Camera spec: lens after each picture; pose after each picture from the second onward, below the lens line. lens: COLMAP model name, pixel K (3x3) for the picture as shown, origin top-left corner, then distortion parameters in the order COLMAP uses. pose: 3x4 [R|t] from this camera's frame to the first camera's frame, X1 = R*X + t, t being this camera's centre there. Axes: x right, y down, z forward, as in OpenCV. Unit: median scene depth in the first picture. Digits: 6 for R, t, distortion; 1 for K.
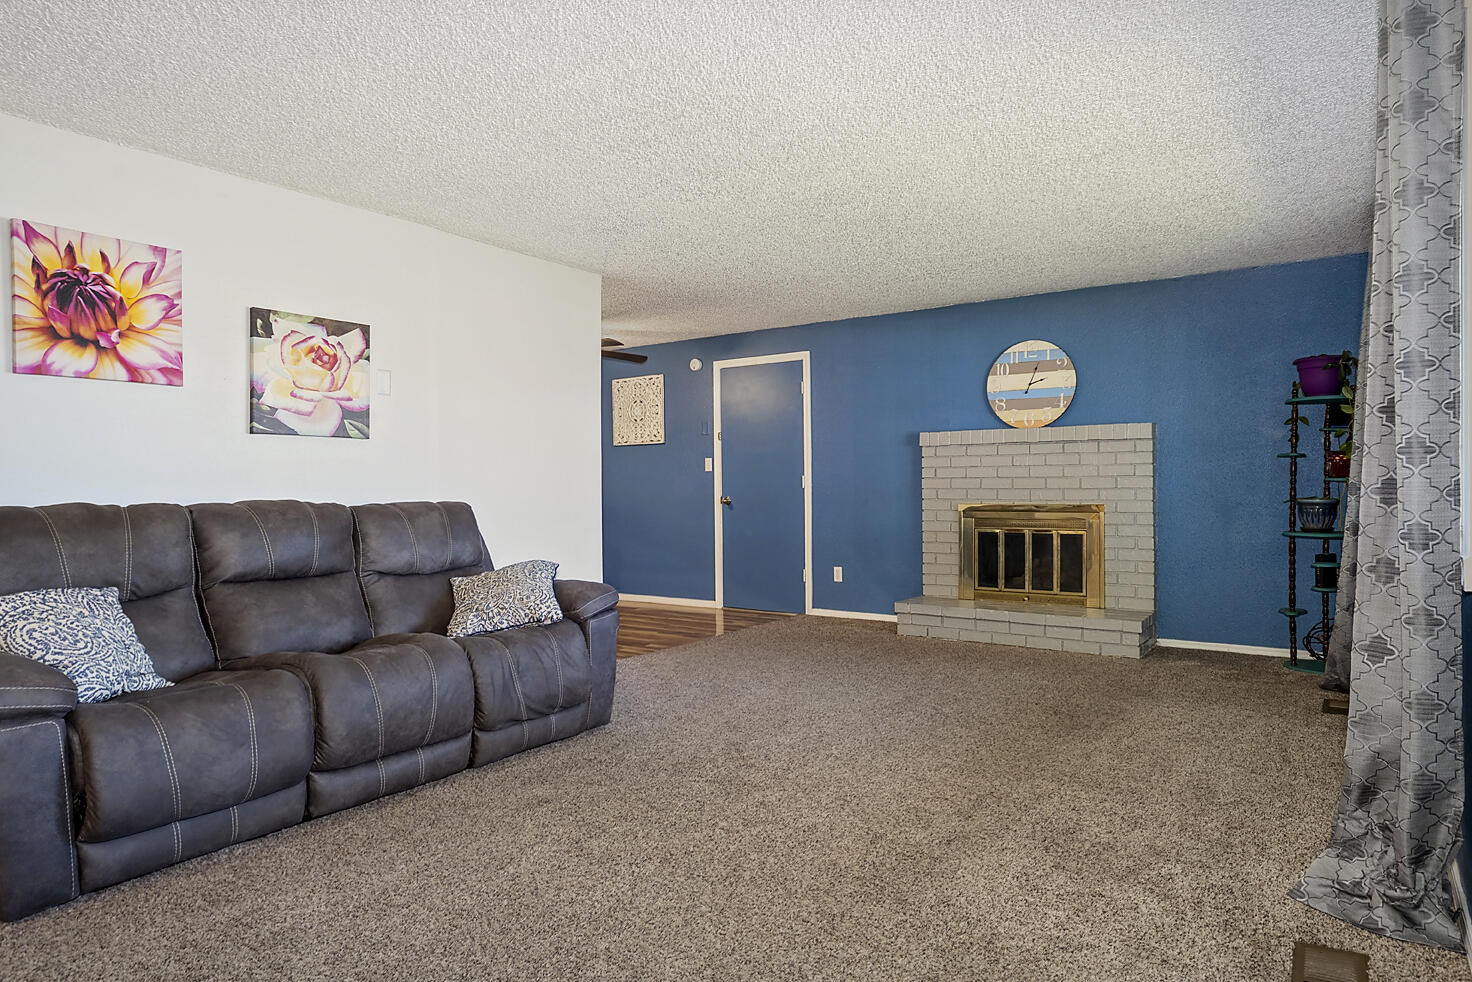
lens RADIAL K [[887.1, 0, 740.8], [0, 887.1, 490.7], [0, 0, 1]] dist [-0.005747, 0.000337]
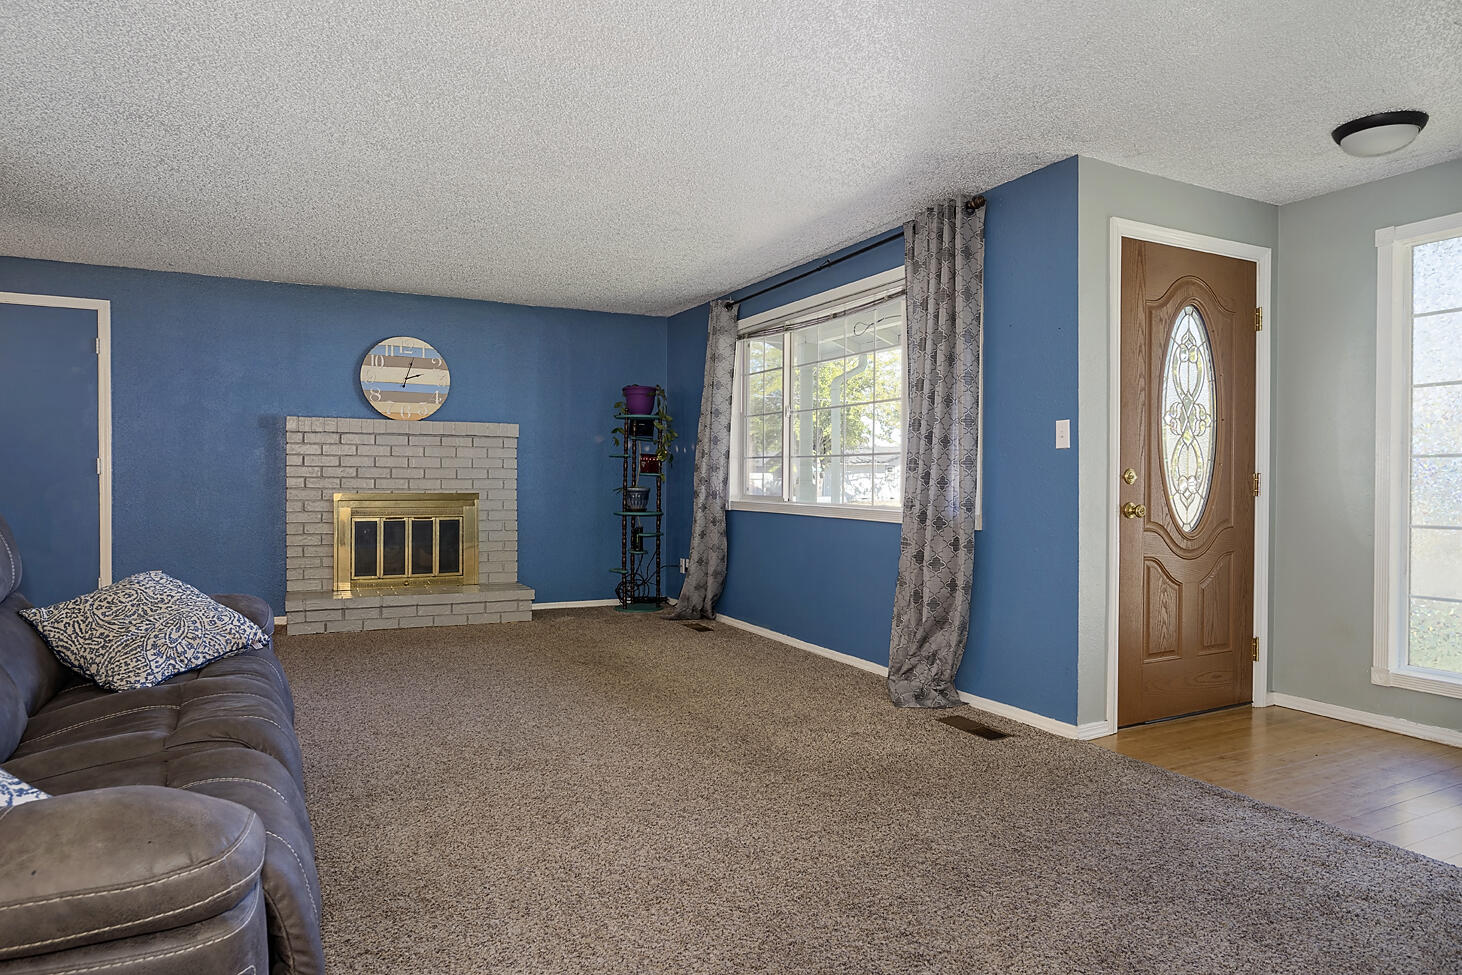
lens RADIAL K [[881.1, 0, 739.1], [0, 881.1, 486.1], [0, 0, 1]] dist [-0.005747, 0.000337]
pose [[0.469822, 0.002384, 0.882758, -0.416636], [-0.005904, 0.999982, 0.000442, 0.004233], [-0.882741, -0.005420, 0.469828, 0.167374]]
